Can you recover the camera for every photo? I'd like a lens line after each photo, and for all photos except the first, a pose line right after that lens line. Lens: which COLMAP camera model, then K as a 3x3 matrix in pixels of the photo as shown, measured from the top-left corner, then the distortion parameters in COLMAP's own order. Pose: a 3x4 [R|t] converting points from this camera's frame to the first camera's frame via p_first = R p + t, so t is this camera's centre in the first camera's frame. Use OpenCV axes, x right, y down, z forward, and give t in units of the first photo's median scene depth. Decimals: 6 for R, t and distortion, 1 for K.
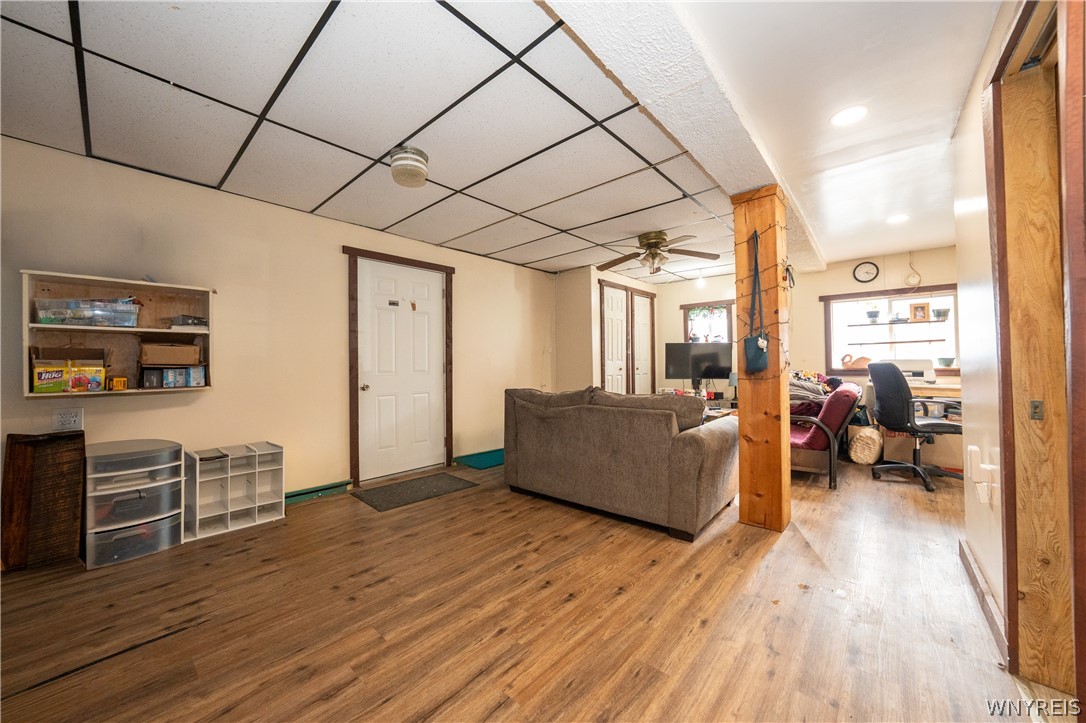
lens RADIAL K [[390.7, 0, 545.1], [0, 390.7, 358.6], [0, 0, 1]] dist [-0.001083, -0.000039]
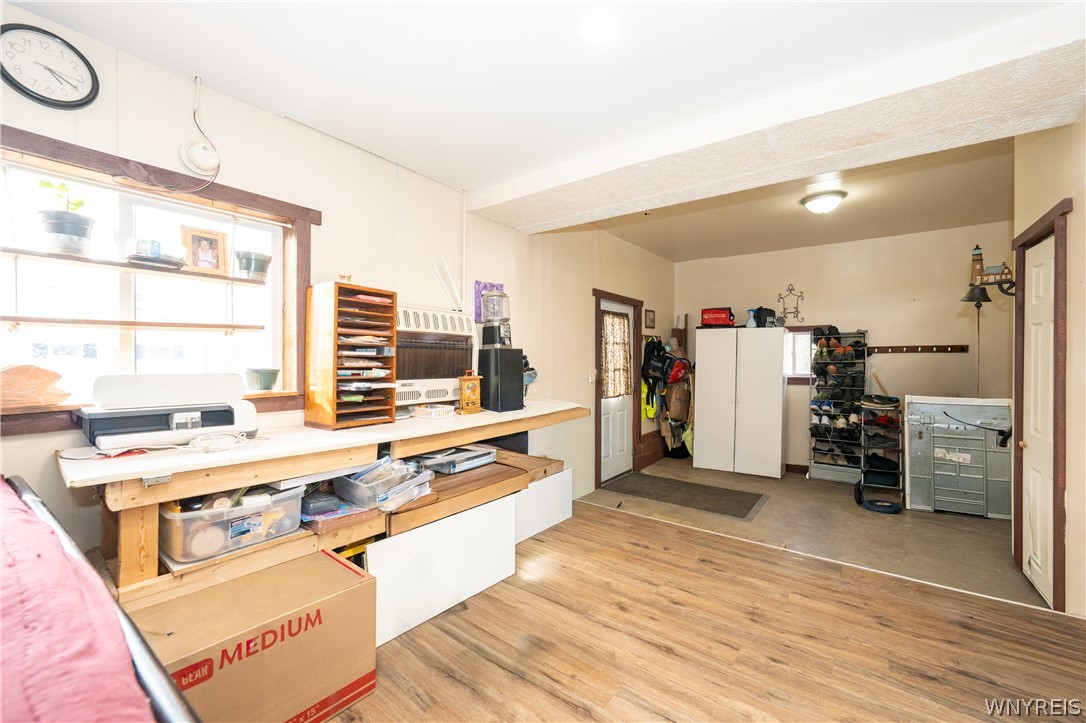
lens RADIAL K [[430.1, 0, 546.4], [0, 430.1, 359.3], [0, 0, 1]] dist [0.001509, 0.000212]
pose [[-0.084809, 0.011920, 0.996326, 0.502460], [-0.013055, 0.999829, -0.013073, -0.010408], [-0.996312, -0.014115, -0.084639, 0.691343]]
